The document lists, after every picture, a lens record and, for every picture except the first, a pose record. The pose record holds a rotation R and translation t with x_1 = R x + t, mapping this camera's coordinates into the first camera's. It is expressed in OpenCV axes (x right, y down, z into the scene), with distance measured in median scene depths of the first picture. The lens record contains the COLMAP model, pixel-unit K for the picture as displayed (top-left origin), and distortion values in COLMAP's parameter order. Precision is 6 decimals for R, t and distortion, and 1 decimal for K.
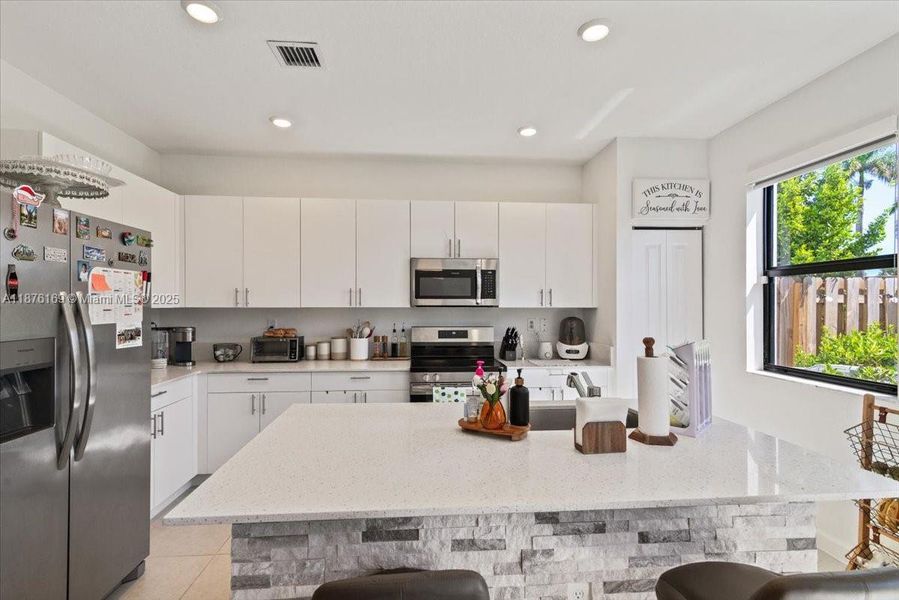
lens RADIAL K [[426.8, 0, 449.1], [0, 426.8, 306.5], [0, 0, 1]] dist [0.013542, 0.000547]
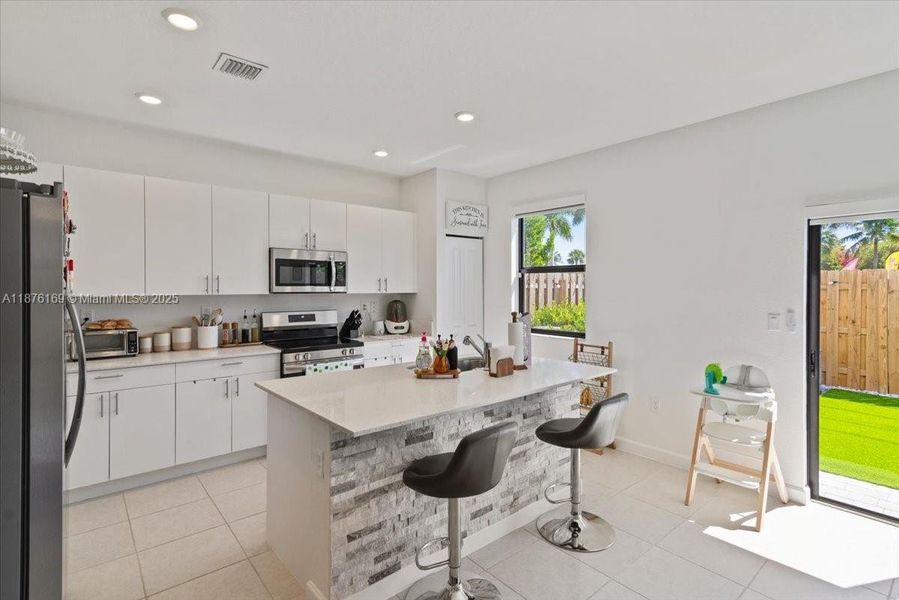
lens RADIAL K [[435.3, 0, 451.5], [0, 435.3, 292.6], [0, 0, 1]] dist [0.013596, -0.000180]
pose [[0.810809, -0.008622, 0.585247, -0.363081], [0.002649, 0.999935, 0.011061, -0.012978], [-0.585305, -0.007418, 0.810779, -0.145828]]
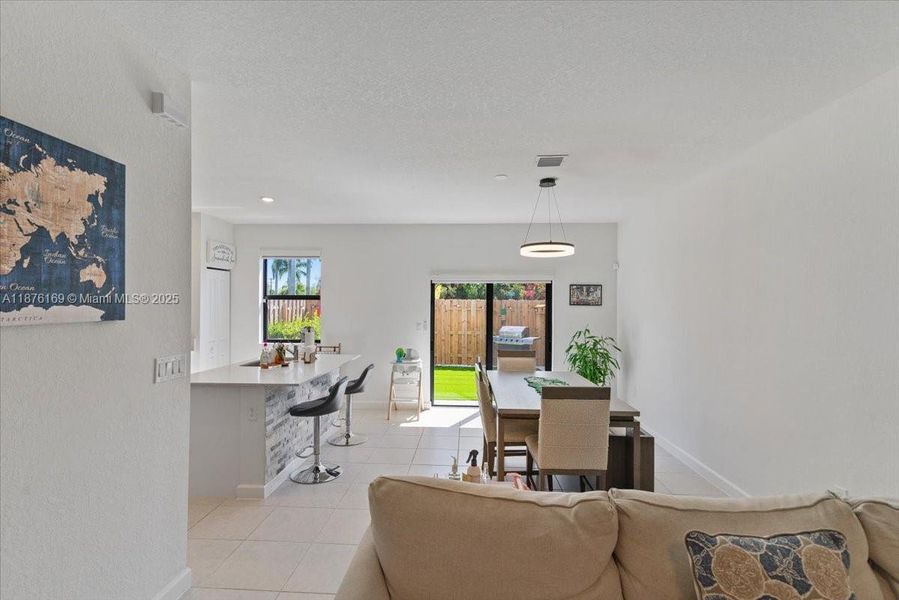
lens RADIAL K [[409.3, 0, 448.4], [0, 409.3, 305.4], [0, 0, 1]] dist [0.013850, 0.000036]
pose [[0.127830, 0.000551, 0.991796, -1.021958], [-0.003206, 0.999995, -0.000143, -0.034719], [-0.991791, -0.003161, 0.127831, -0.157774]]
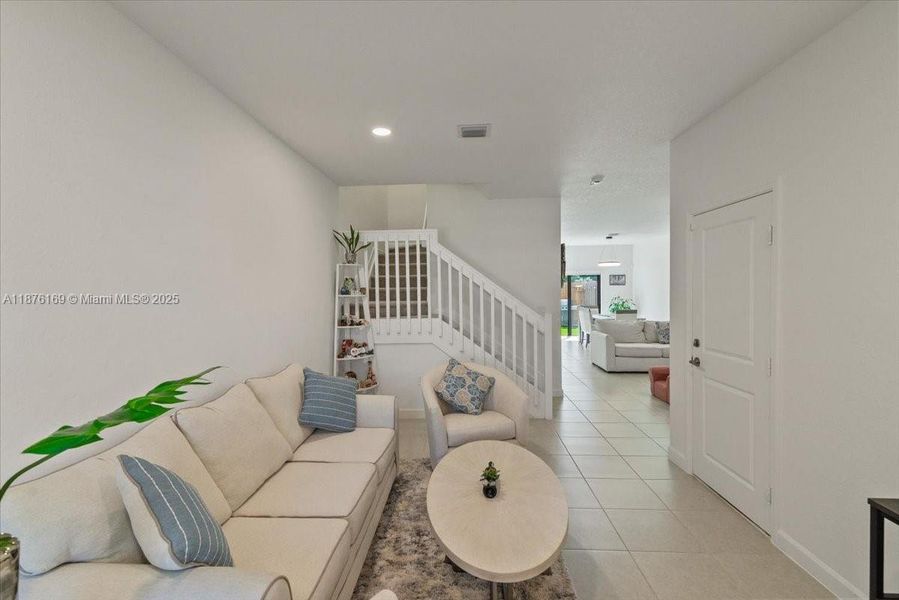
lens RADIAL K [[409.3, 0, 448.4], [0, 409.3, 305.4], [0, 0, 1]] dist [0.013850, 0.000036]
pose [[0.122953, -0.043344, 0.991466, -2.903064], [0.020422, 0.998945, 0.041138, -0.036617], [-0.992202, 0.015189, 0.123709, 0.490043]]
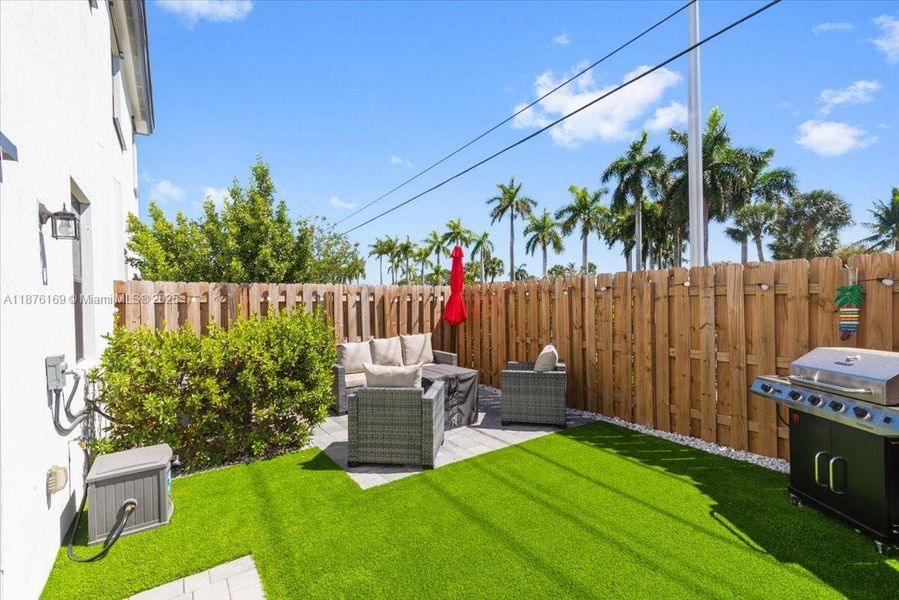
lens RADIAL K [[409.3, 0, 448.4], [0, 409.3, 305.4], [0, 0, 1]] dist [0.013850, 0.000036]
pose [[0.862055, -0.023365, 0.506276, 0.906370], [0.021129, 0.999725, 0.010161, 0.002590], [-0.506374, 0.001938, 0.862312, -0.529341]]
